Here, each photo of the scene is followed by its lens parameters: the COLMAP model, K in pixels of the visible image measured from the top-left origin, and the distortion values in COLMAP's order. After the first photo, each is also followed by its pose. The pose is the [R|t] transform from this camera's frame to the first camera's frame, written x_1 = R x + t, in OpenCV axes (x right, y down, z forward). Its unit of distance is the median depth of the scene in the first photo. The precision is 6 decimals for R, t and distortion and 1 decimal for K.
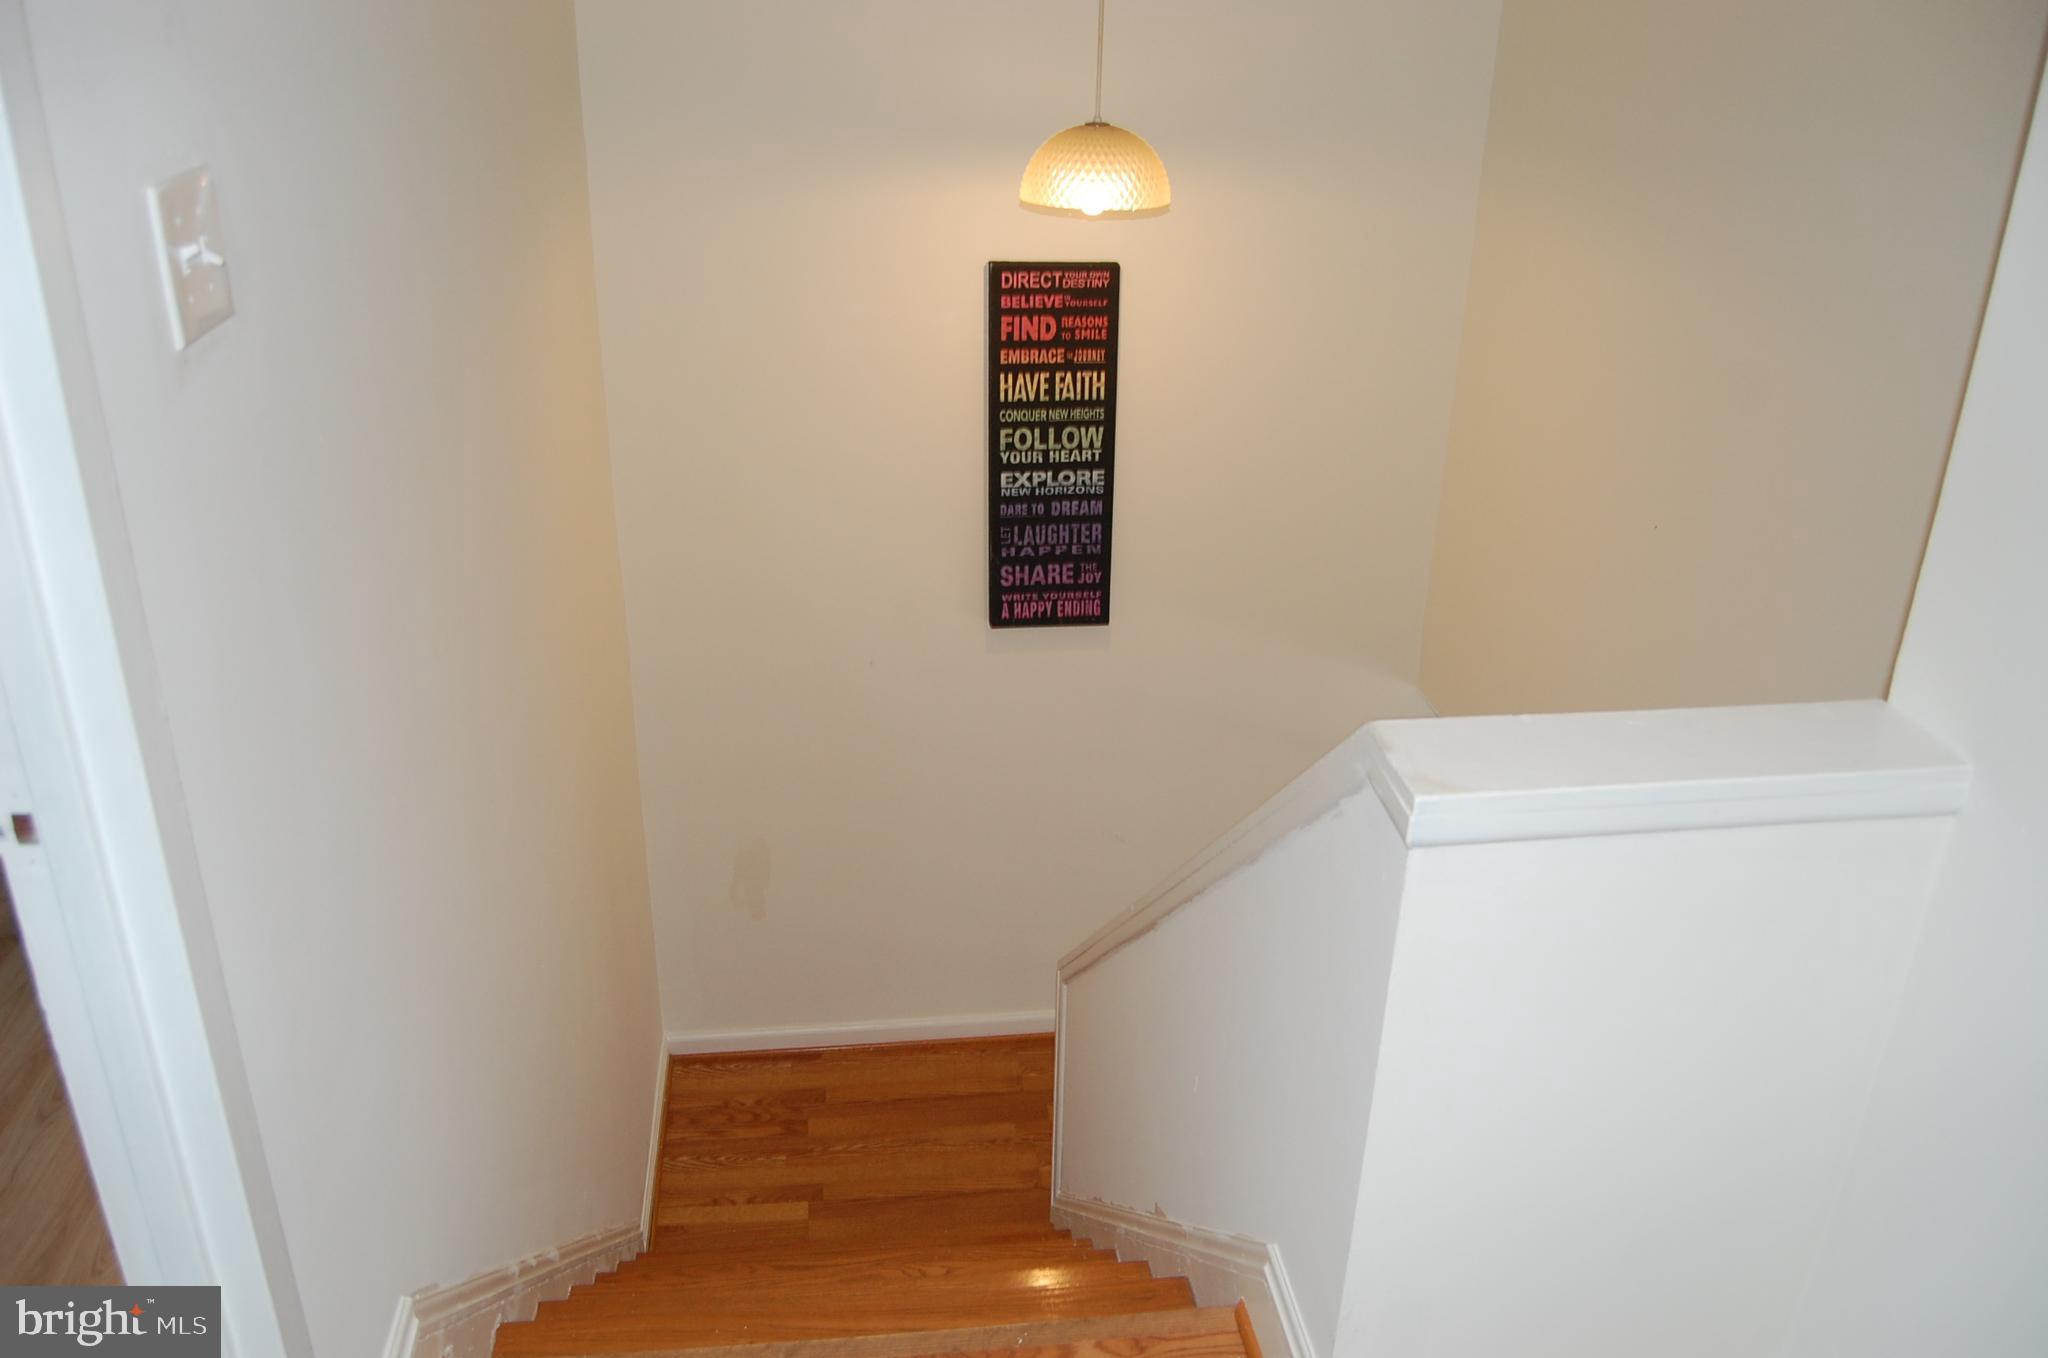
lens RADIAL K [[1594.3, 0, 1024.0], [0, 1594.3, 679.0], [0, 0, 1]] dist [-0.107253, -0.000677]
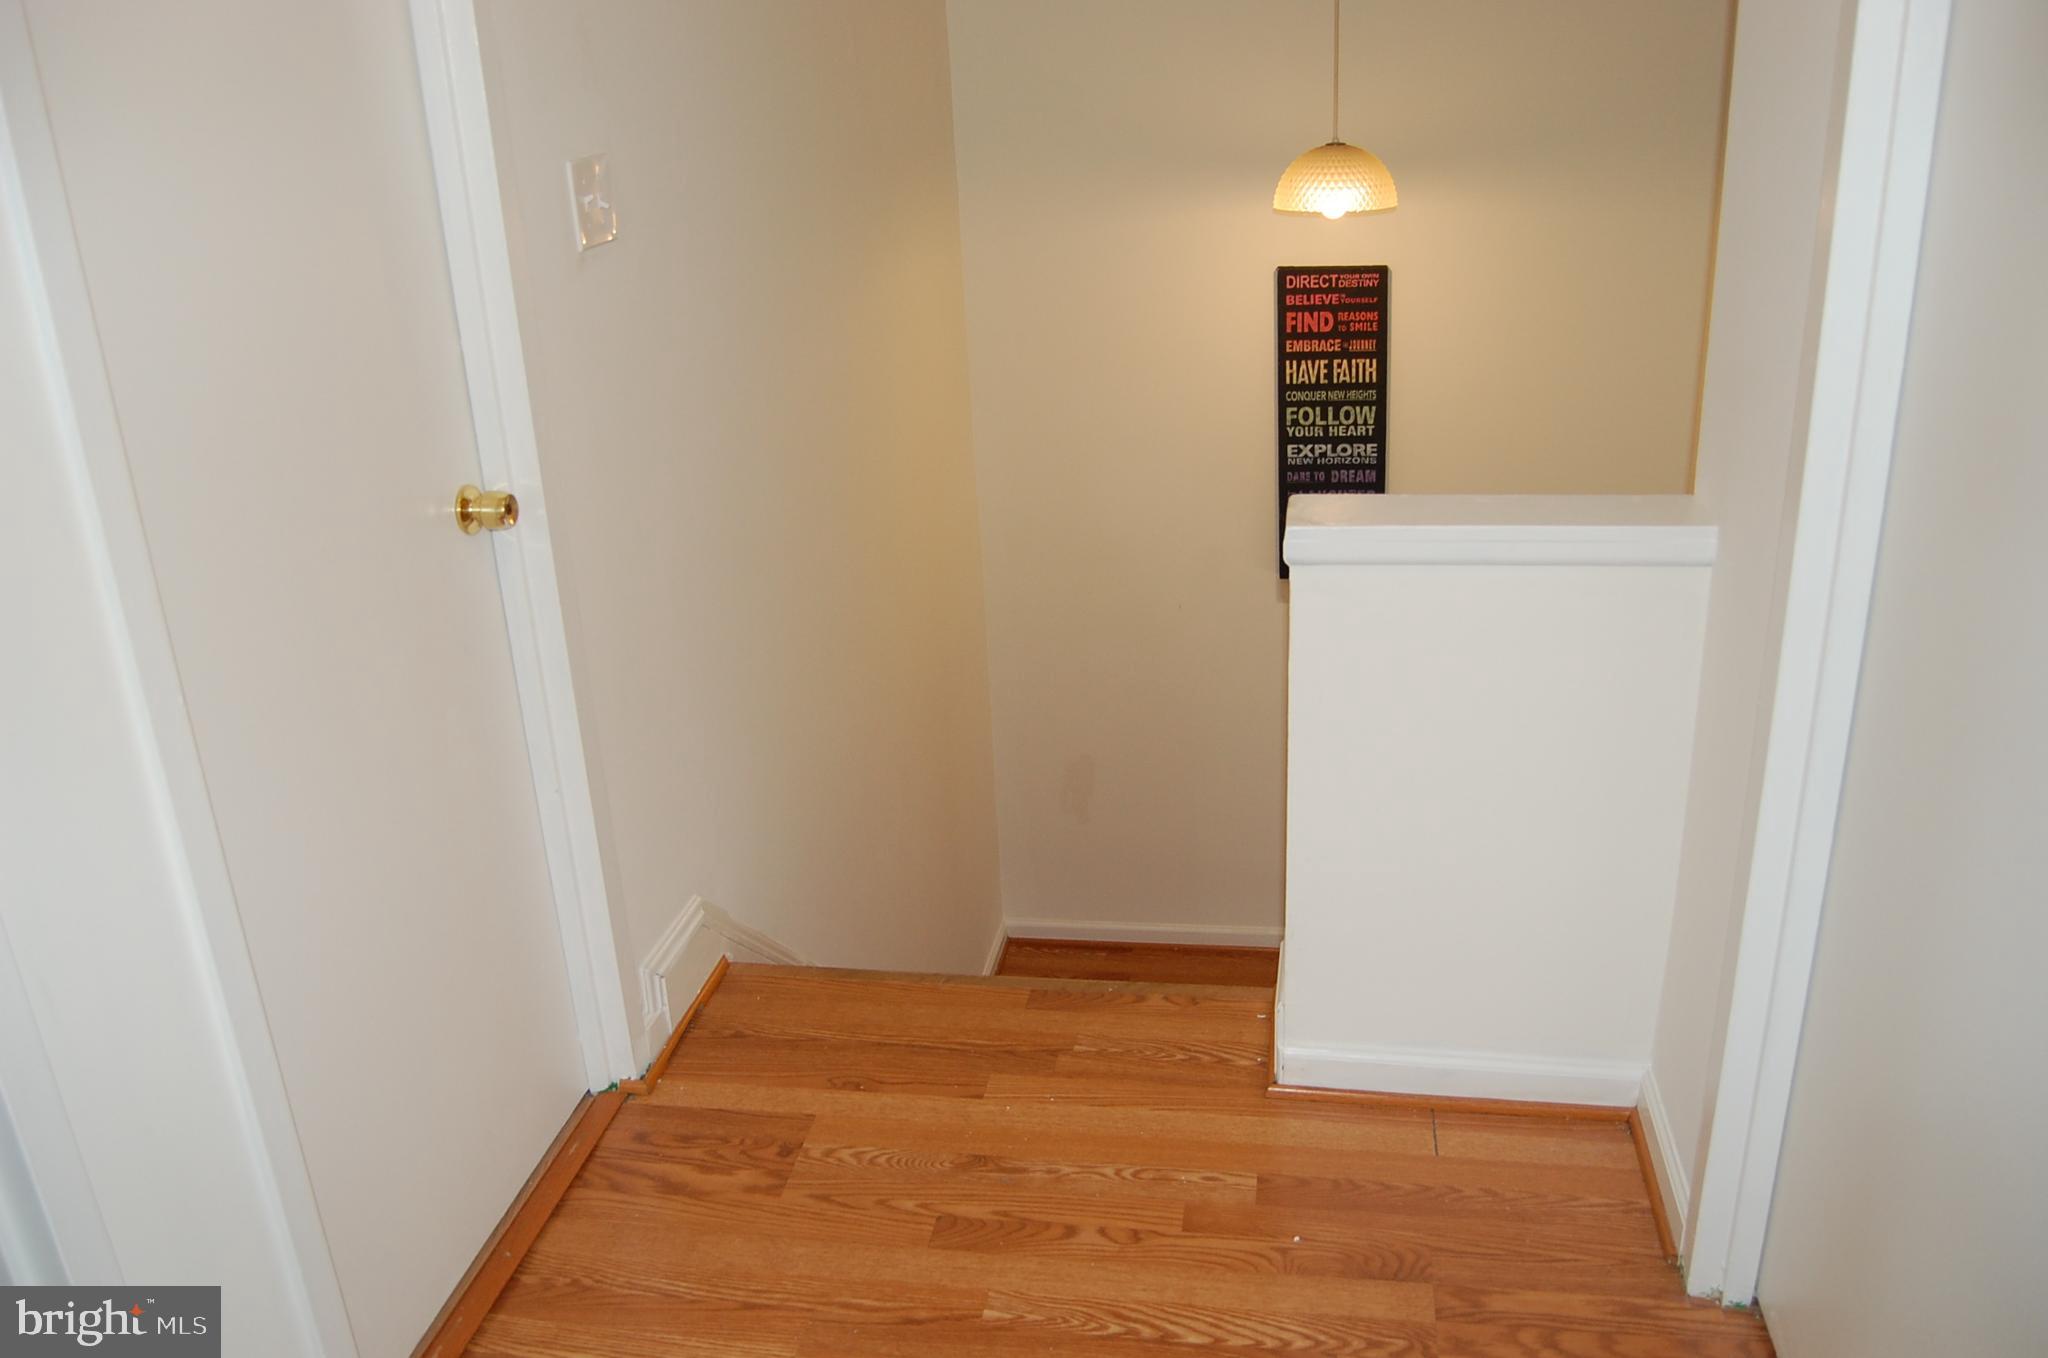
lens RADIAL K [[1594.3, 0, 1024.0], [0, 1594.3, 679.0], [0, 0, 1]] dist [-0.107253, -0.000677]
pose [[0.953002, 0.044486, -0.299680, 0.163766], [-0.058029, 0.997650, -0.036439, 0.101499], [0.297355, 0.052117, 0.953344, -0.182396]]
